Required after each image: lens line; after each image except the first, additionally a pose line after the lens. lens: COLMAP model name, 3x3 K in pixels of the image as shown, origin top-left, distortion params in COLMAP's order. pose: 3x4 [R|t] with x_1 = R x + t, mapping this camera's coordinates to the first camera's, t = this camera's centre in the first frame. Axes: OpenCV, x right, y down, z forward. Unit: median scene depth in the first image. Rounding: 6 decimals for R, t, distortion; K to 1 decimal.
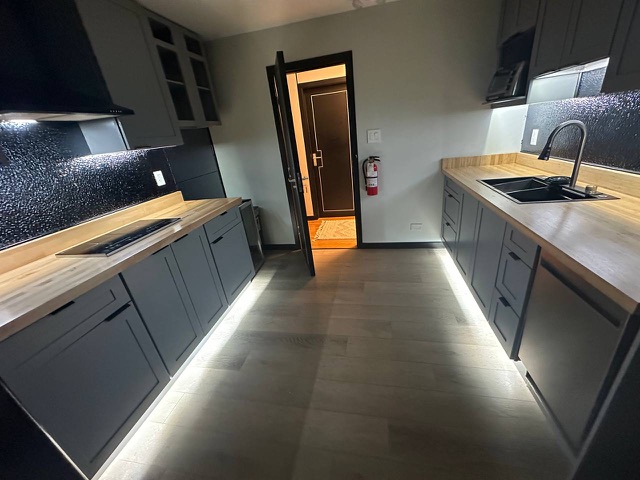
lens RADIAL K [[255.0, 0, 320.0], [0, 255.0, 240.0], [0, 0, 1]] dist [-0.001033, 0.000046]
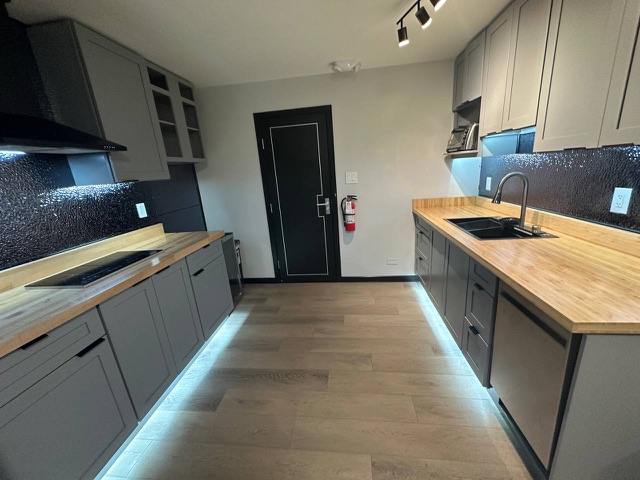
lens RADIAL K [[255.0, 0, 320.0], [0, 255.0, 240.0], [0, 0, 1]] dist [-0.001033, 0.000046]
pose [[0.996078, 0.014785, 0.087232, -0.017895], [-0.002793, 0.990701, -0.136028, 0.009076], [-0.088432, 0.135251, 0.986857, -0.041700]]
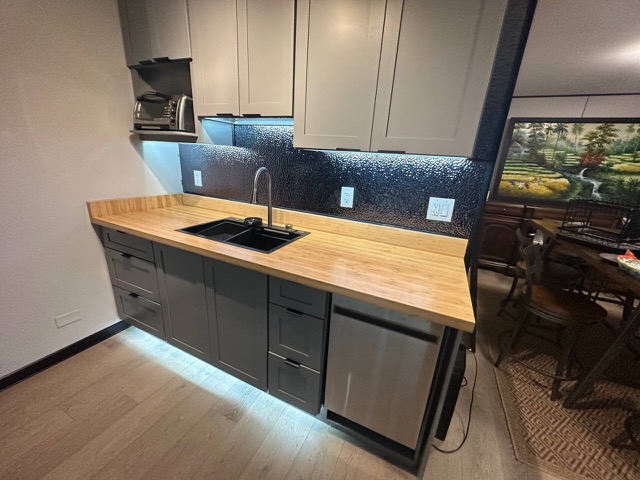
lens RADIAL K [[255.0, 0, 320.0], [0, 255.0, 240.0], [0, 0, 1]] dist [-0.001033, 0.000046]
pose [[0.226592, -0.173270, 0.958454, -0.012573], [0.296680, 0.949565, 0.101523, -0.157784], [-0.927705, 0.261350, 0.266570, 0.411676]]
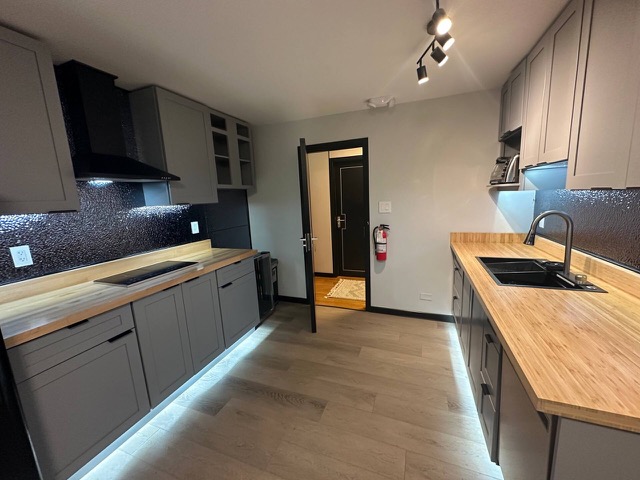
lens RADIAL K [[255.0, 0, 320.0], [0, 255.0, 240.0], [0, 0, 1]] dist [-0.001033, 0.000046]
pose [[0.982836, 0.093749, -0.158884, 0.163619], [-0.126022, 0.970167, -0.207111, -0.012600], [0.134727, 0.223579, 0.965329, -0.073292]]
